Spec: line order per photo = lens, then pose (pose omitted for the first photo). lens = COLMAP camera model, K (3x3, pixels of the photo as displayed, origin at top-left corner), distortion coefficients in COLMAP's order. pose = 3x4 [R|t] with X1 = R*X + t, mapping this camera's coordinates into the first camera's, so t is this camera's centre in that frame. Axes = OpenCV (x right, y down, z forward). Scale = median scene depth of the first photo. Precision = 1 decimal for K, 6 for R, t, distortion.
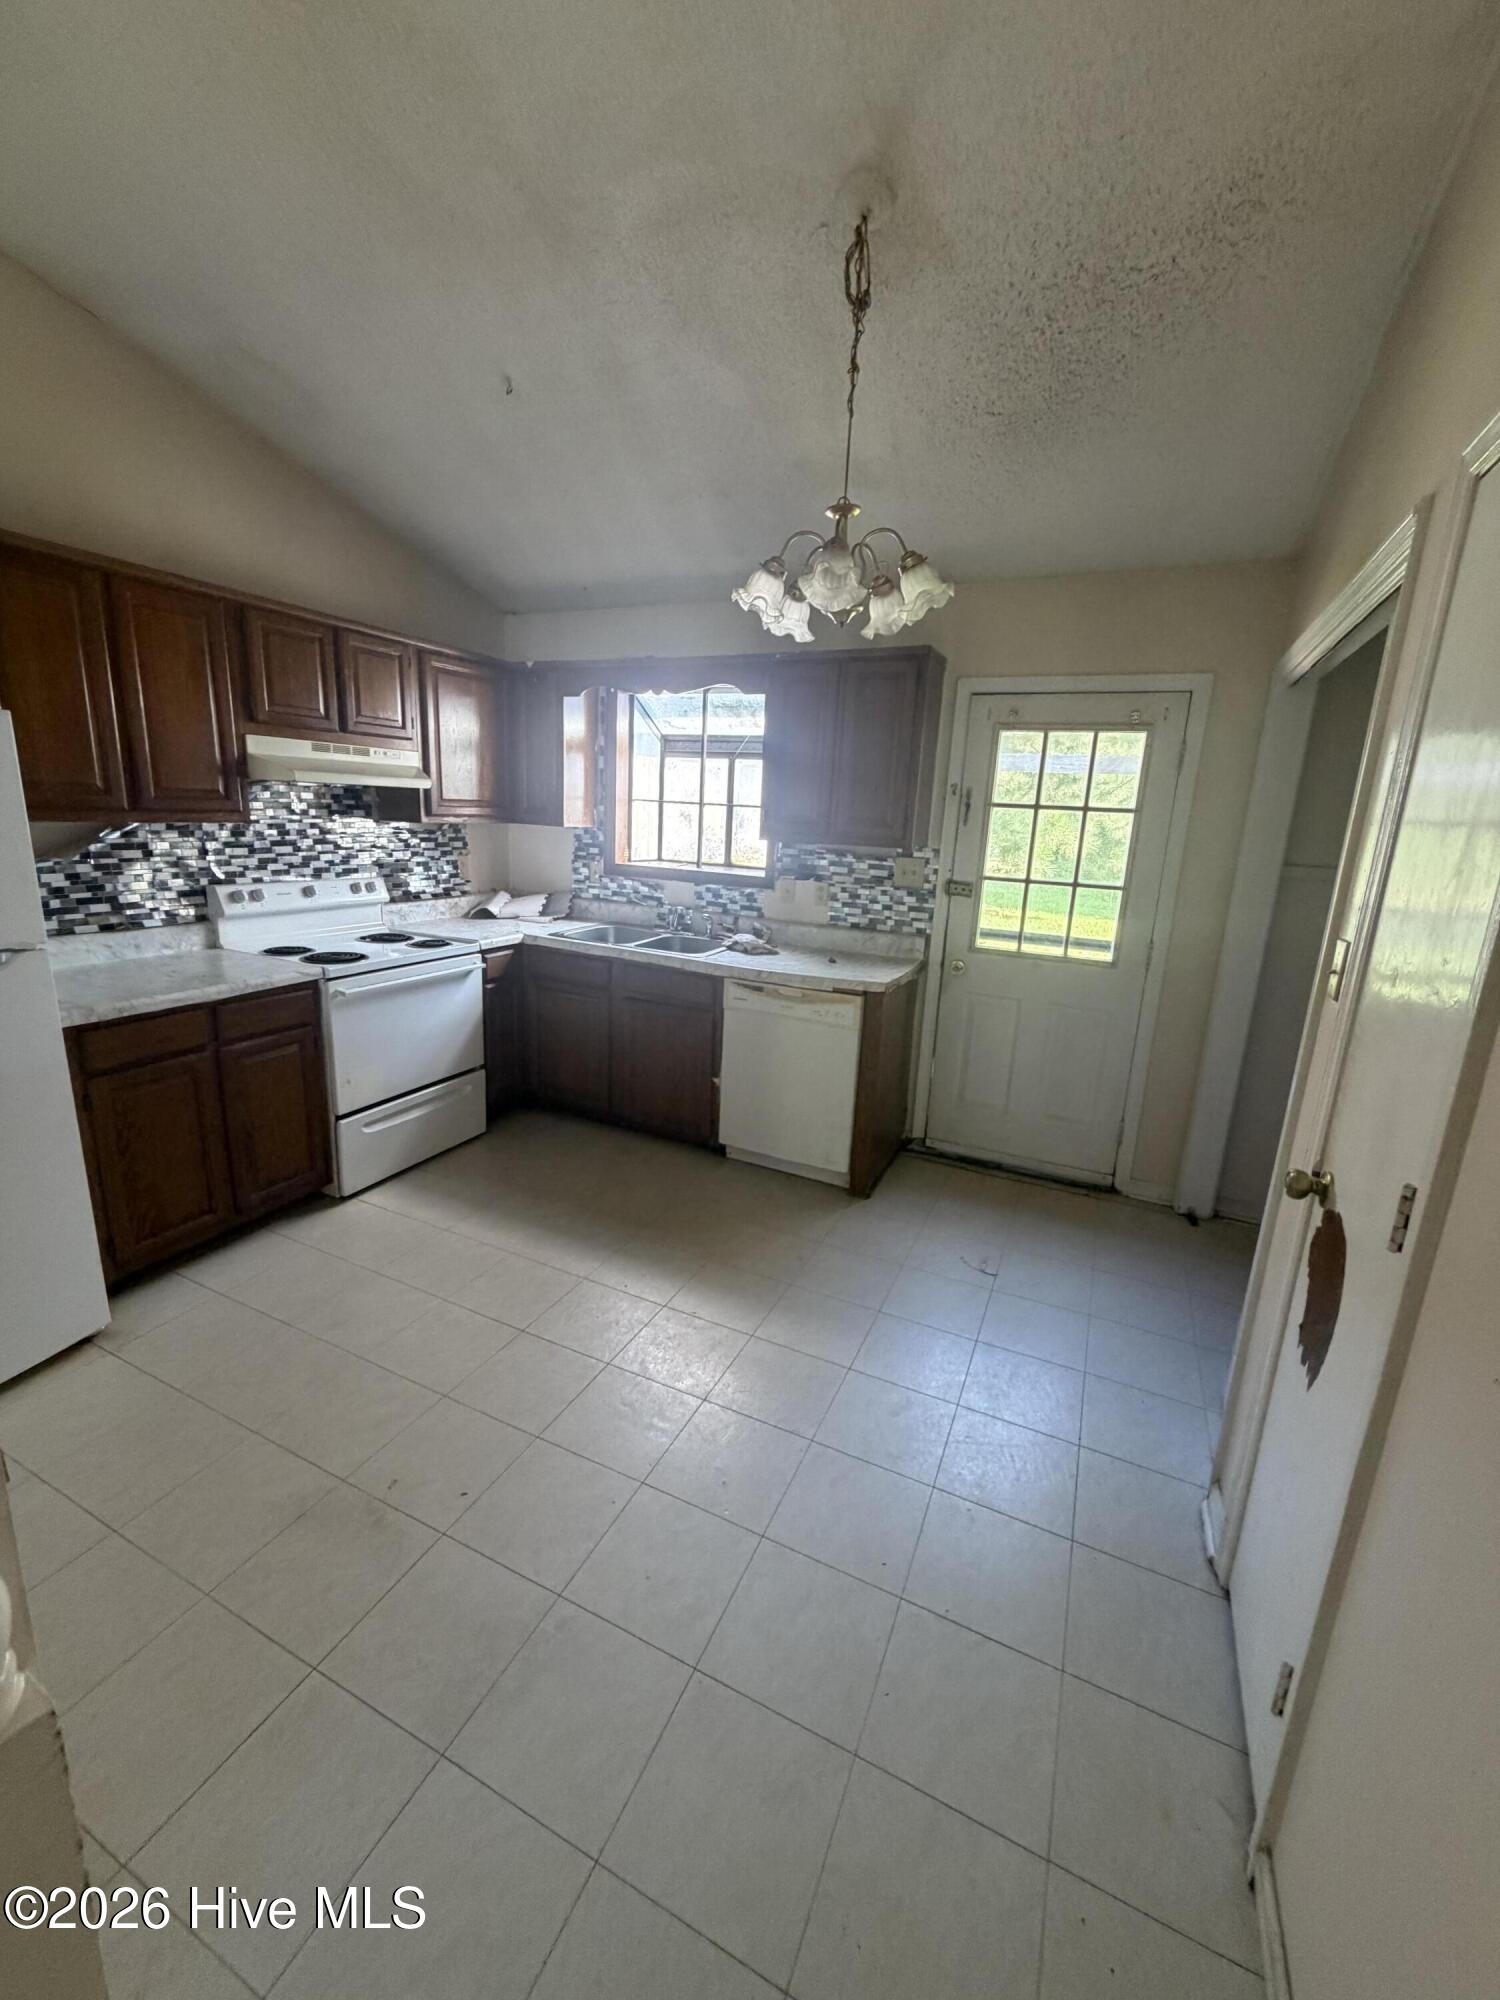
lens RADIAL K [[800.8, 0, 747.4], [0, 800.8, 998.6], [0, 0, 1]] dist [-0.000149, 0.000347]
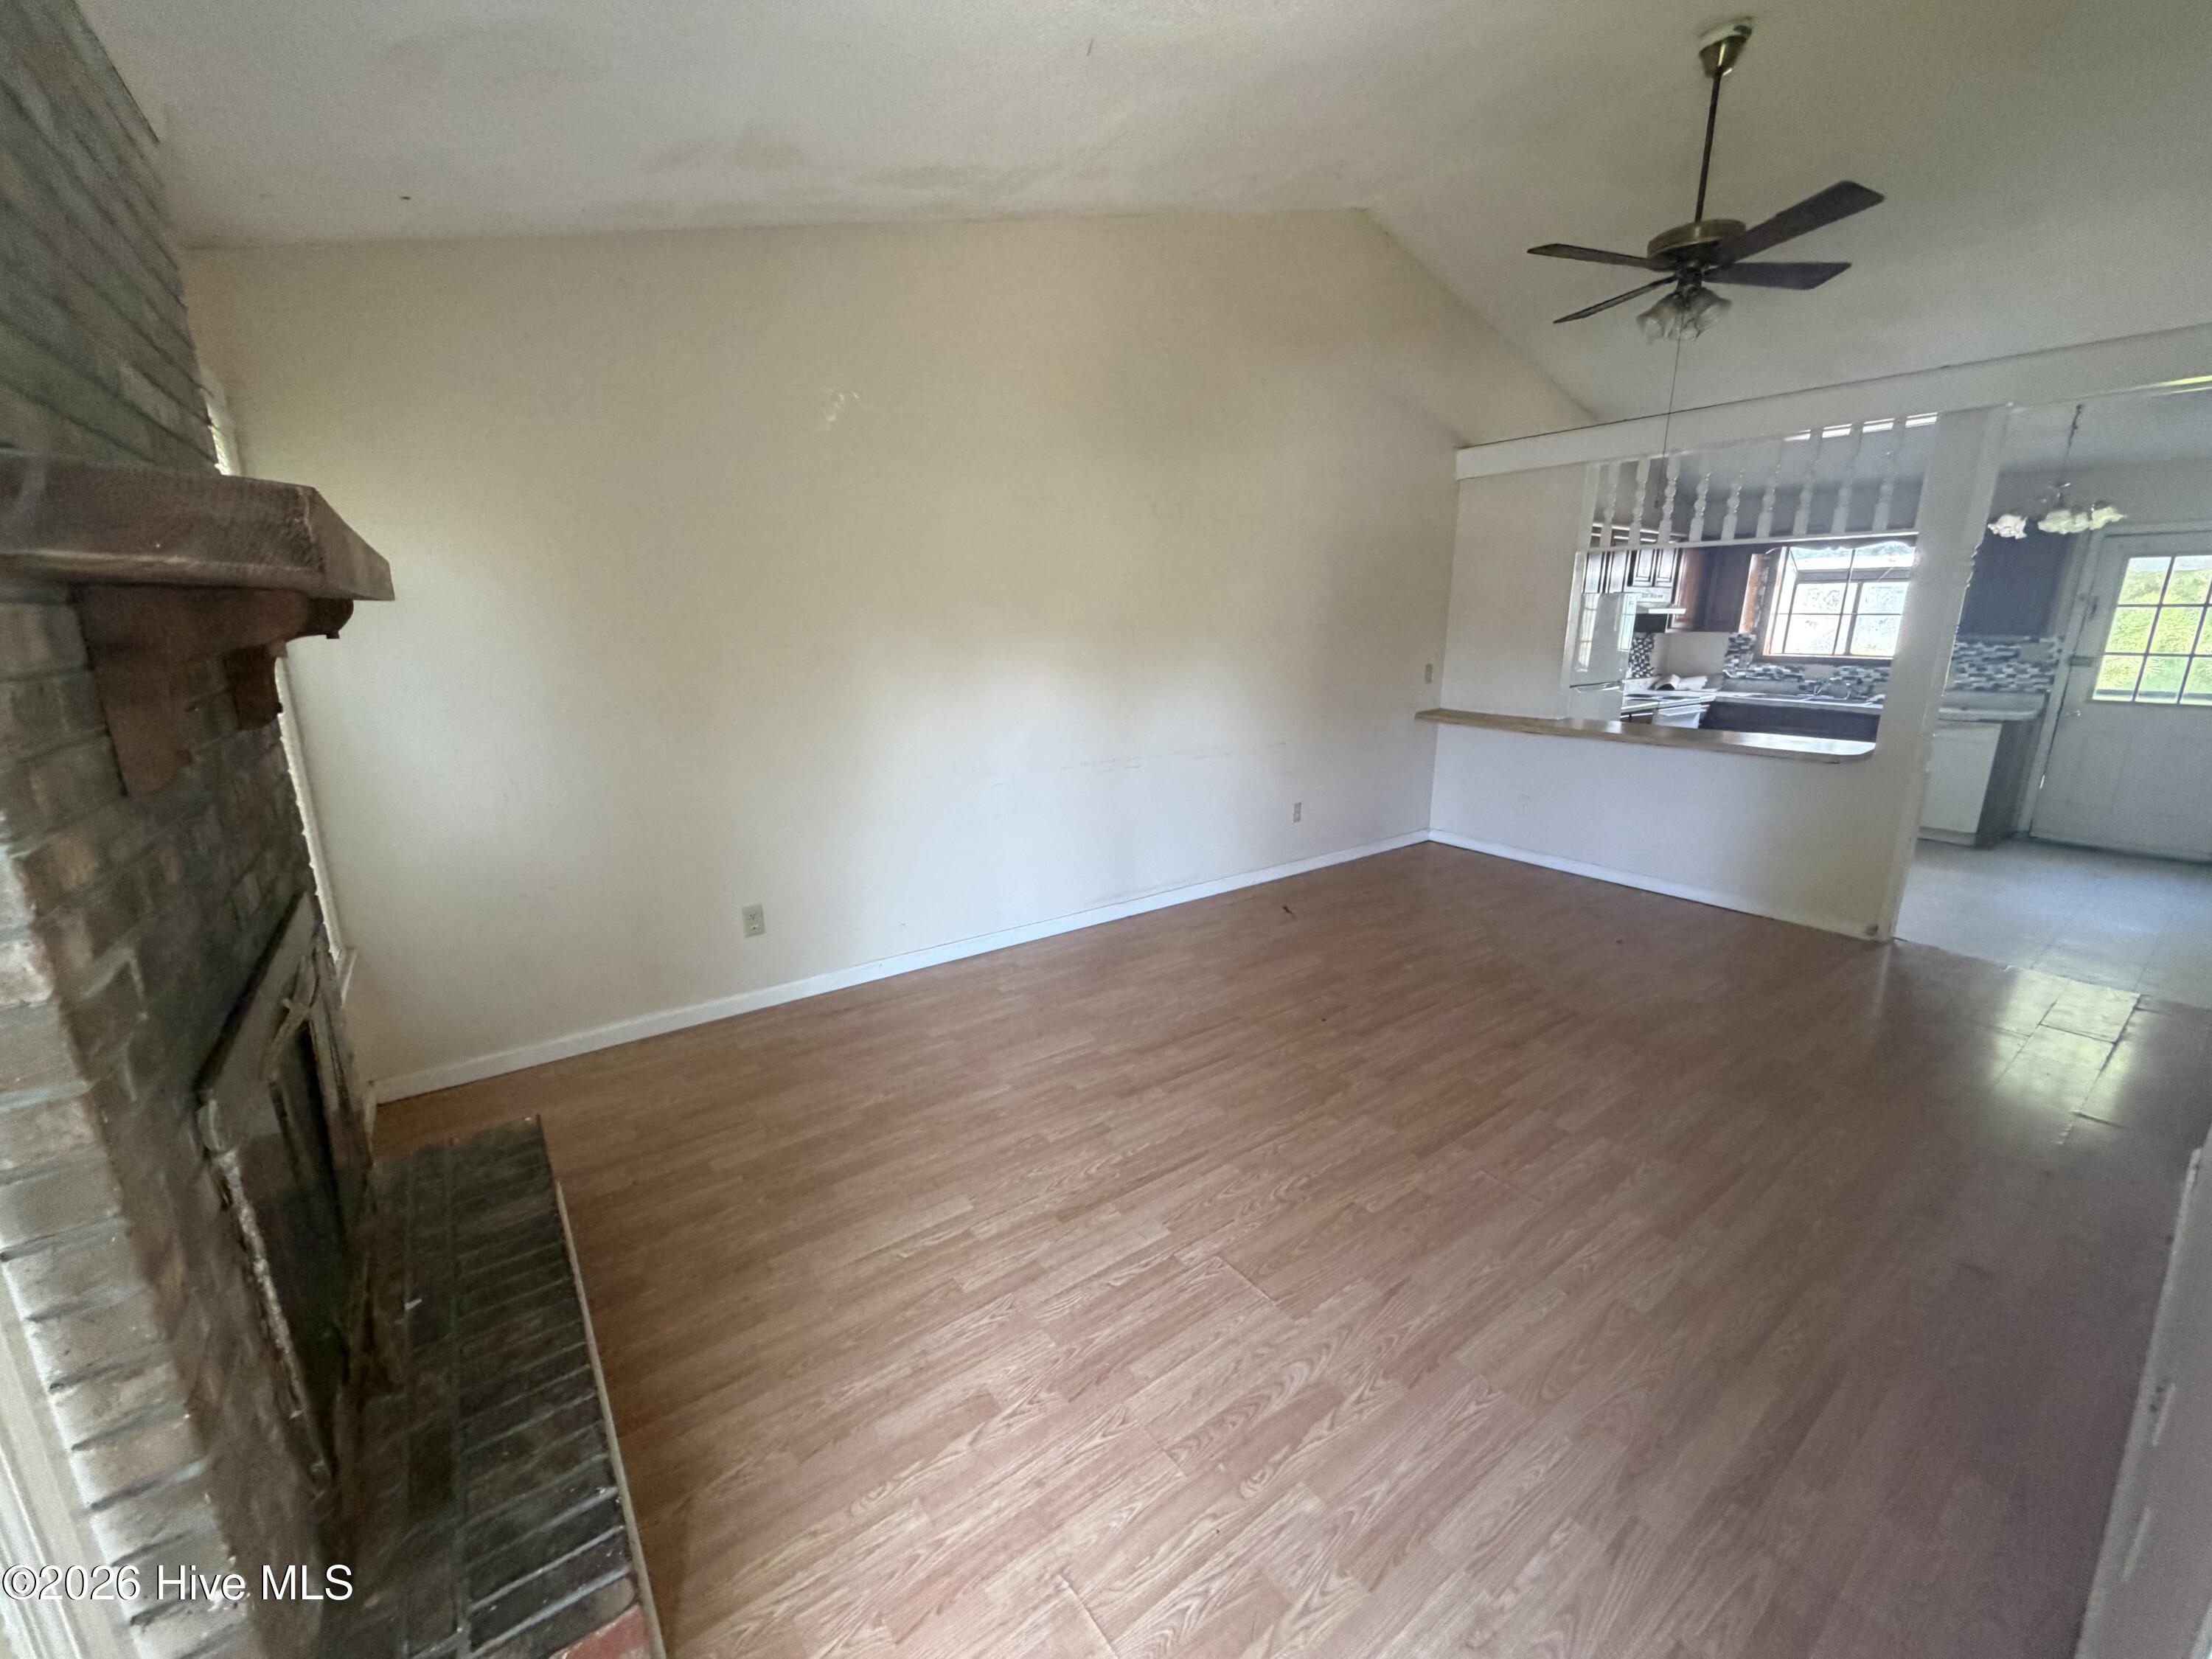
lens RADIAL K [[885.7, 0, 1109.8], [0, 885.7, 831.3], [0, 0, 1]] dist [-0.000149, 0.000347]
pose [[0.878972, 0.067610, -0.472057, -0.521667], [-0.070837, 0.997428, 0.010958, 0.286445], [0.471584, 0.023808, 0.881500, -1.300137]]
